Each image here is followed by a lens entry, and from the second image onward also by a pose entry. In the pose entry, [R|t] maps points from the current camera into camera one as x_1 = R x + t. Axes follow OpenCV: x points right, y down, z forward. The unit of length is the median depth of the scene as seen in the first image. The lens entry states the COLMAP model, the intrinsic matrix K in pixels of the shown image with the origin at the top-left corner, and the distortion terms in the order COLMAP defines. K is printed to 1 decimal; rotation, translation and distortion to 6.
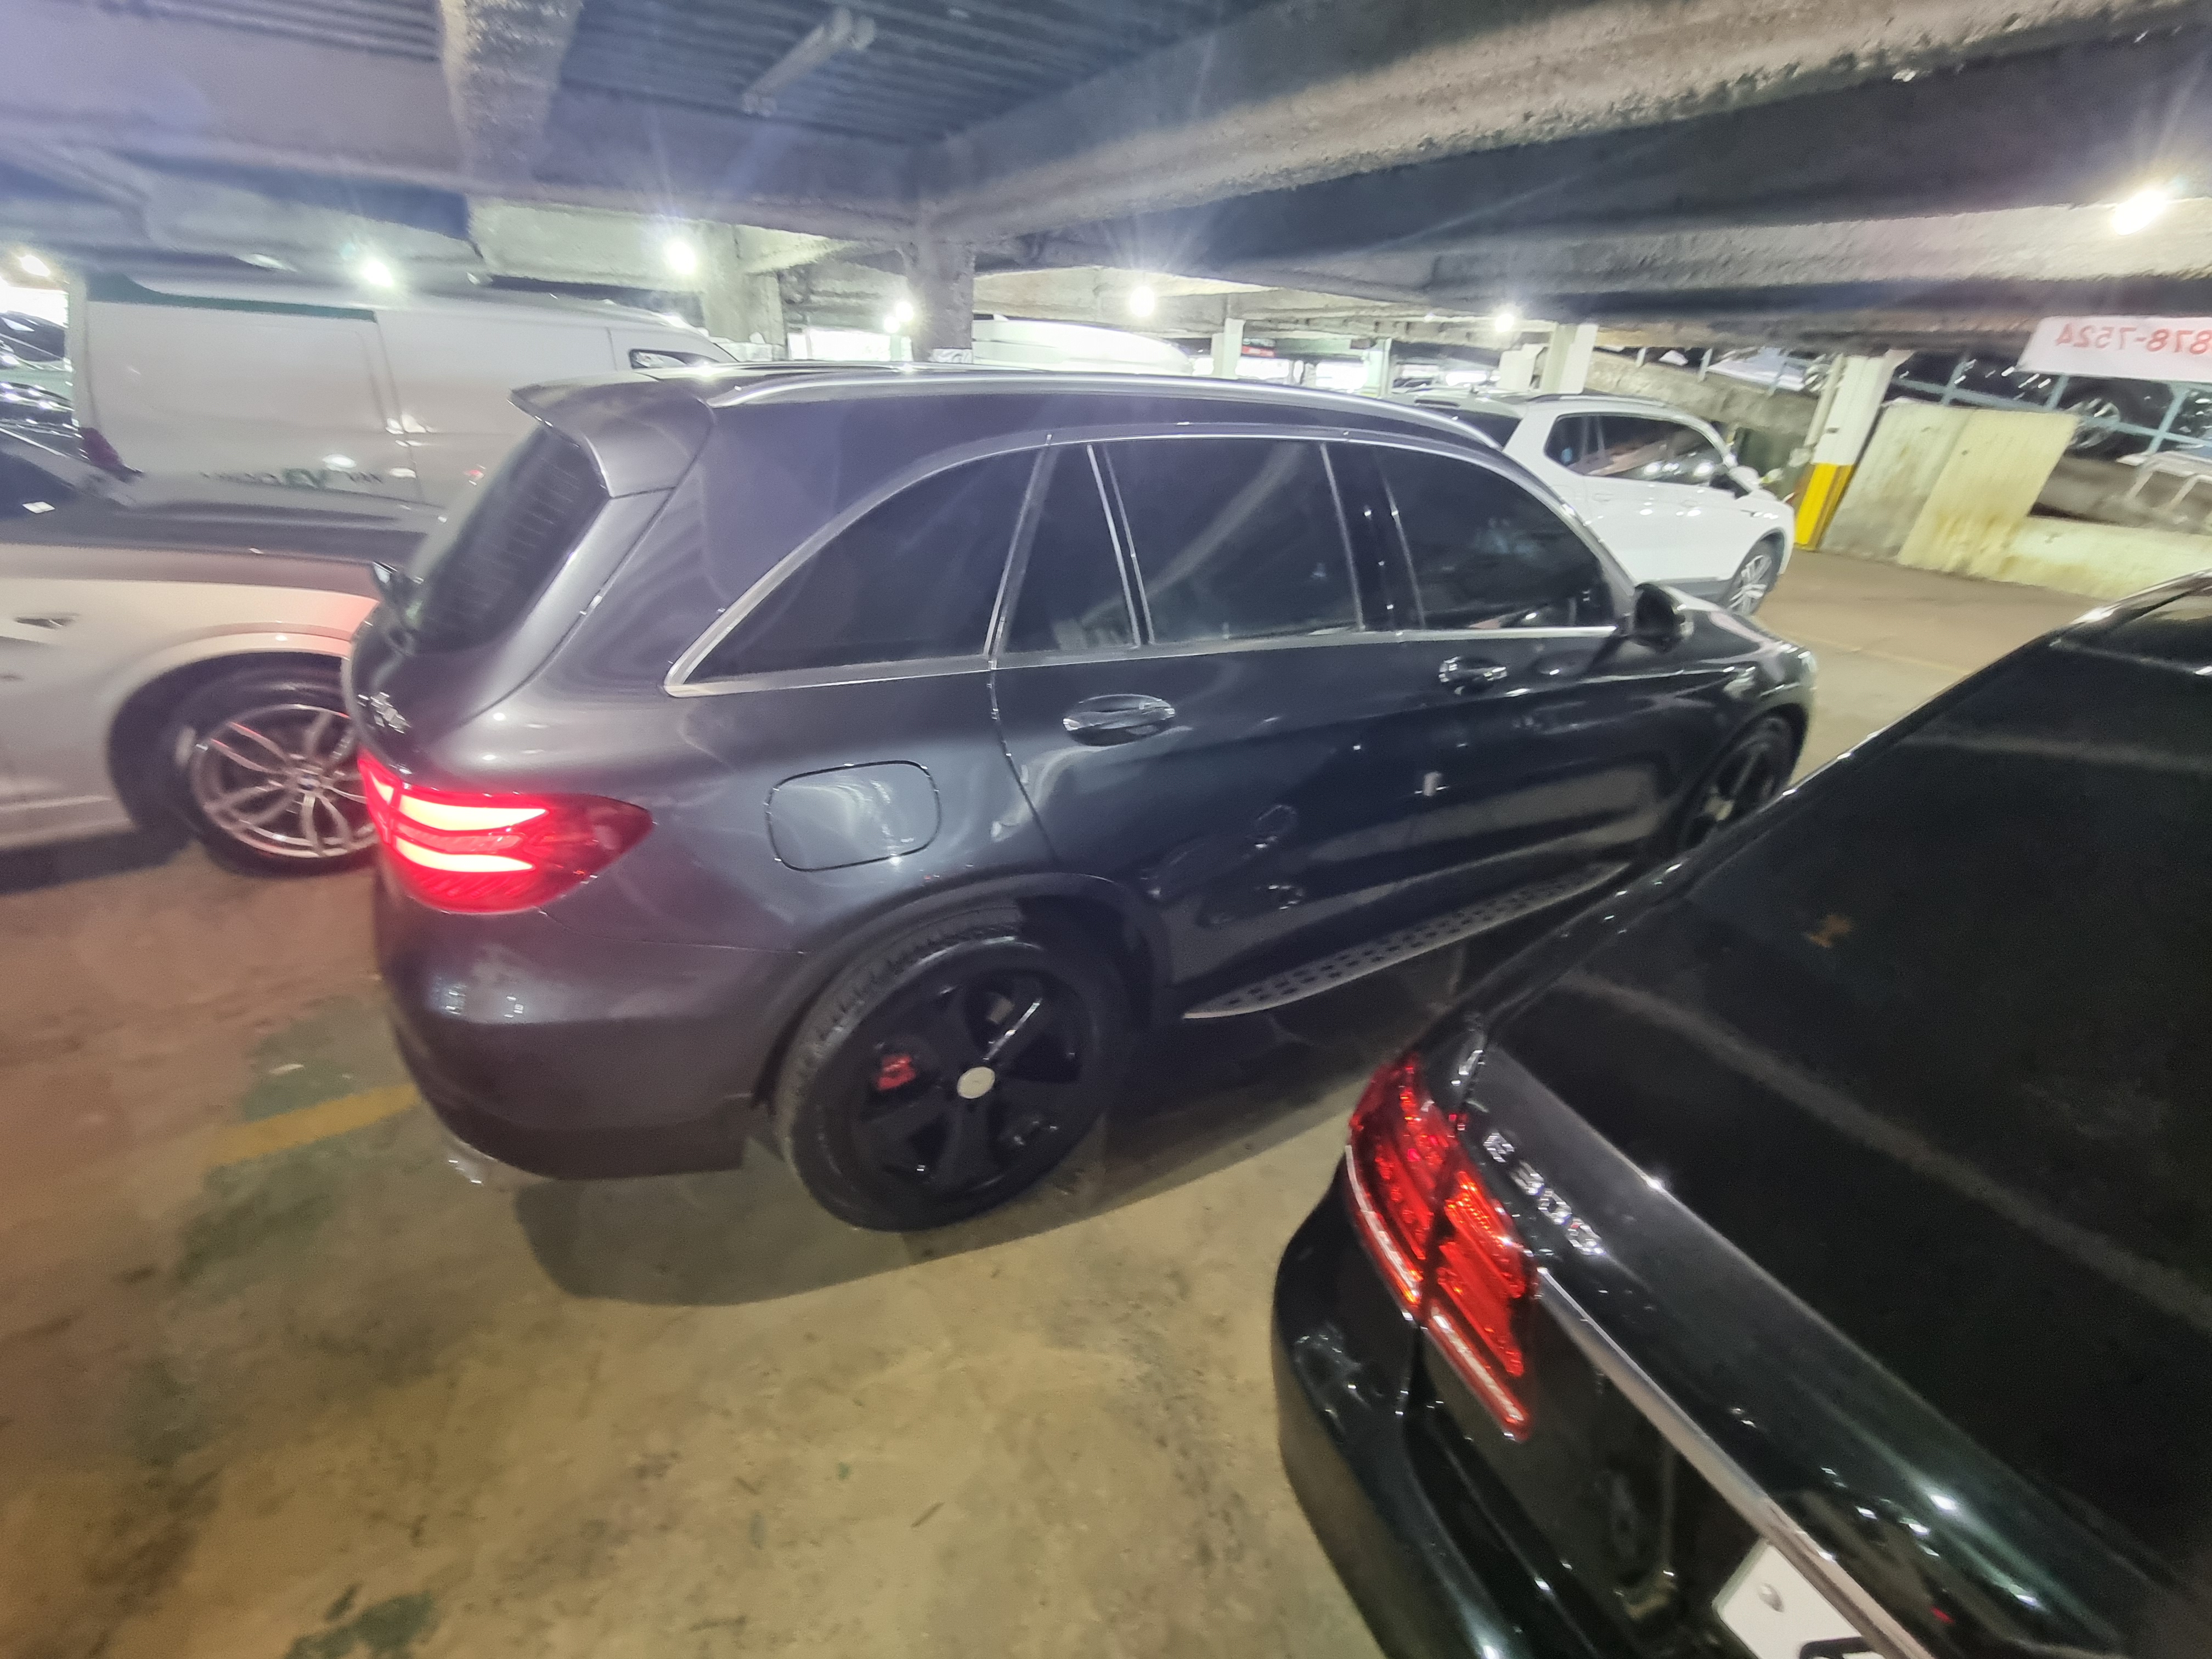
lens RADIAL K [[891.8, 0, 1120.7], [0, 891.8, 828.1], [0, 0, 1]] dist [-0.001924, 0.000211]
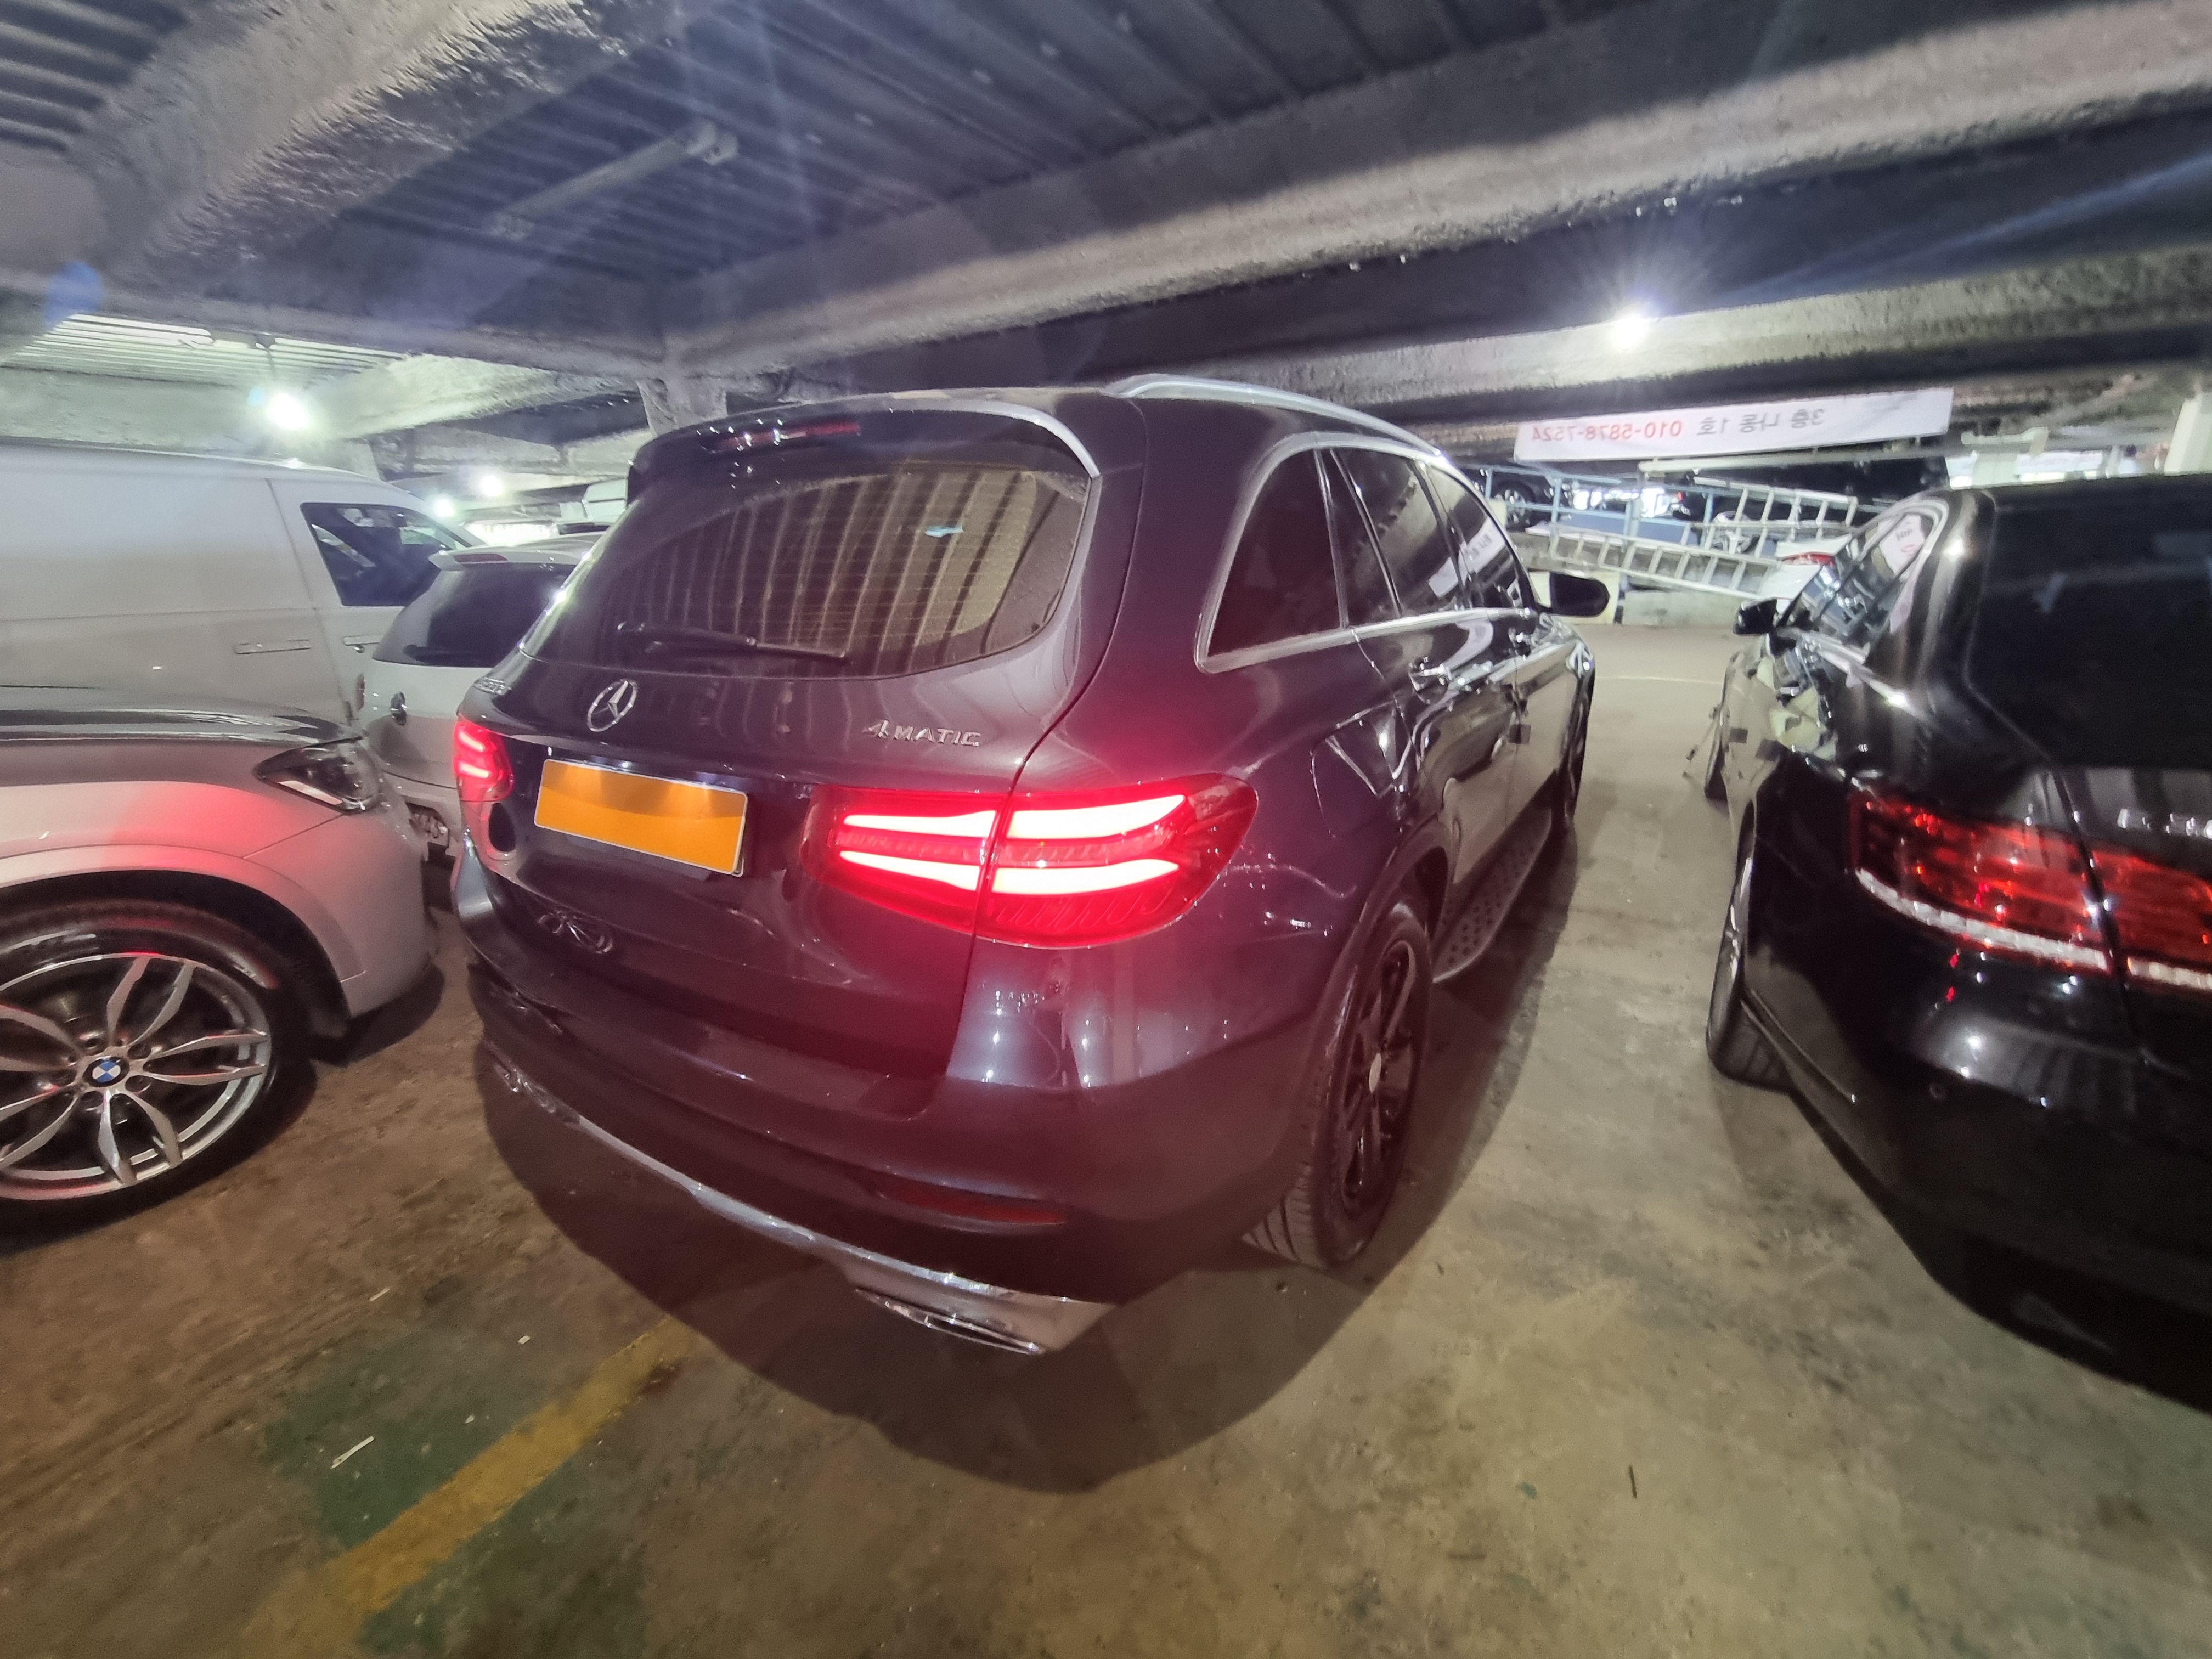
lens RADIAL K [[891.8, 0, 1101.3], [0, 891.8, 833.0], [0, 0, 1]] dist [-0.001924, 0.000211]
pose [[0.900943, -0.204558, 0.382698, -0.470742], [0.260187, 0.960454, -0.099151, 0.035192], [-0.347282, 0.188902, 0.918538, 0.107630]]
